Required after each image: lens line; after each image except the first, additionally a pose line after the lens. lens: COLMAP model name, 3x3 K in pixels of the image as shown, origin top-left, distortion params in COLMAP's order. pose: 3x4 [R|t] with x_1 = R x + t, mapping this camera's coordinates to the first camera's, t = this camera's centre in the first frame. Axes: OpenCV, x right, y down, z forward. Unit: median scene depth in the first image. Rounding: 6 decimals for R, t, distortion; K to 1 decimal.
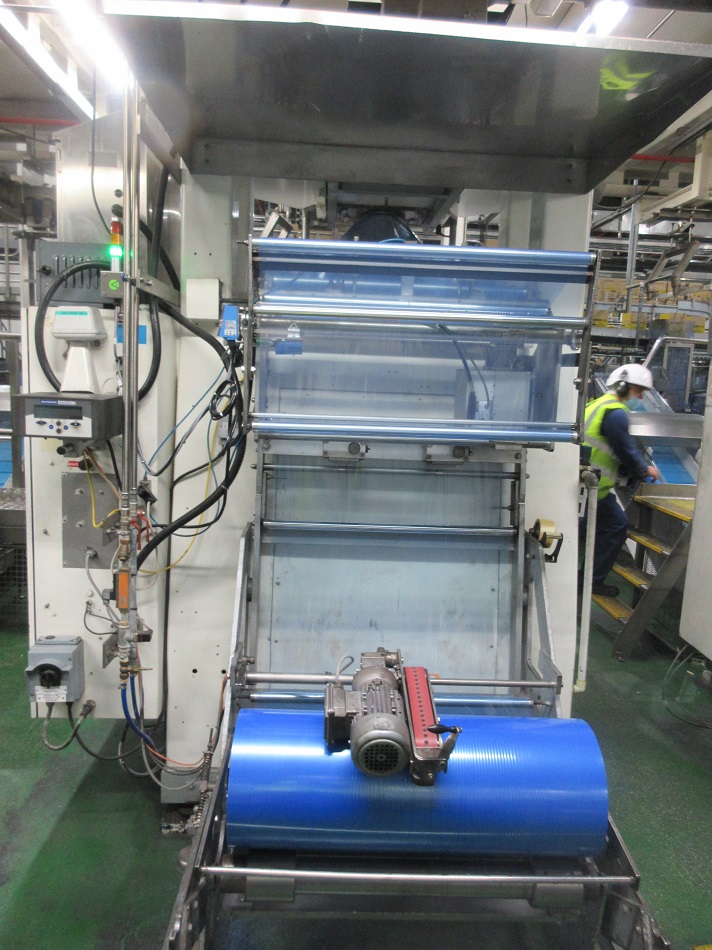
lens RADIAL K [[704.1, 0, 356.8], [0, 704.1, 474.8], [0, 0, 1]] dist [-0.013438, -0.001606]
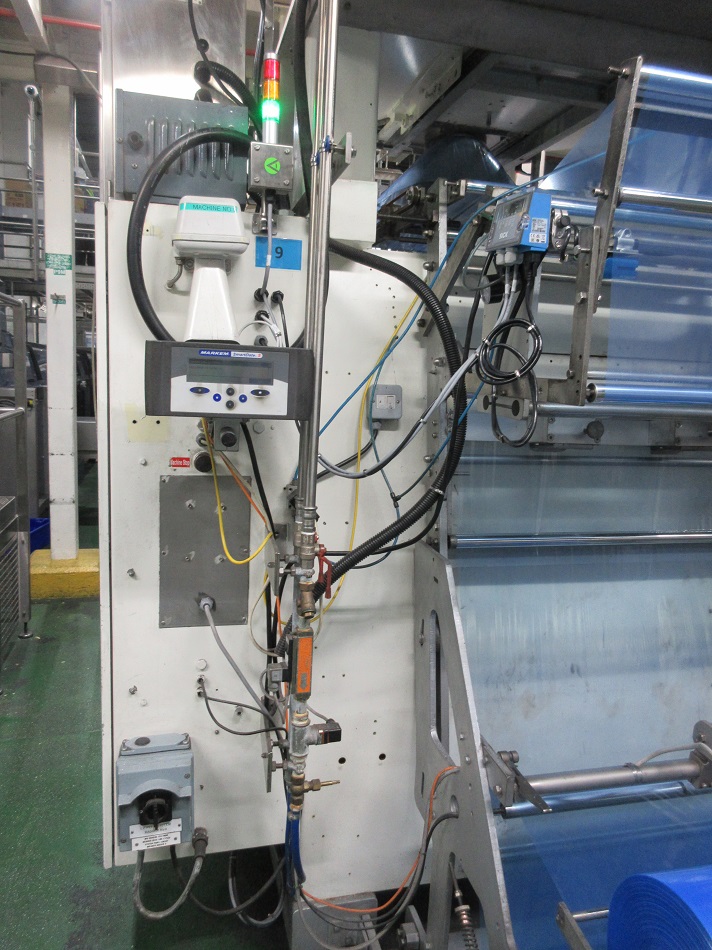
lens RADIAL K [[704.1, 0, 353.7], [0, 704.1, 473.3], [0, 0, 1]] dist [-0.013438, -0.001606]
pose [[0.977131, -0.026829, 0.210941, -0.389783], [0.023841, 0.999576, 0.016693, -0.012038], [-0.211300, -0.011282, 0.977356, 0.365878]]
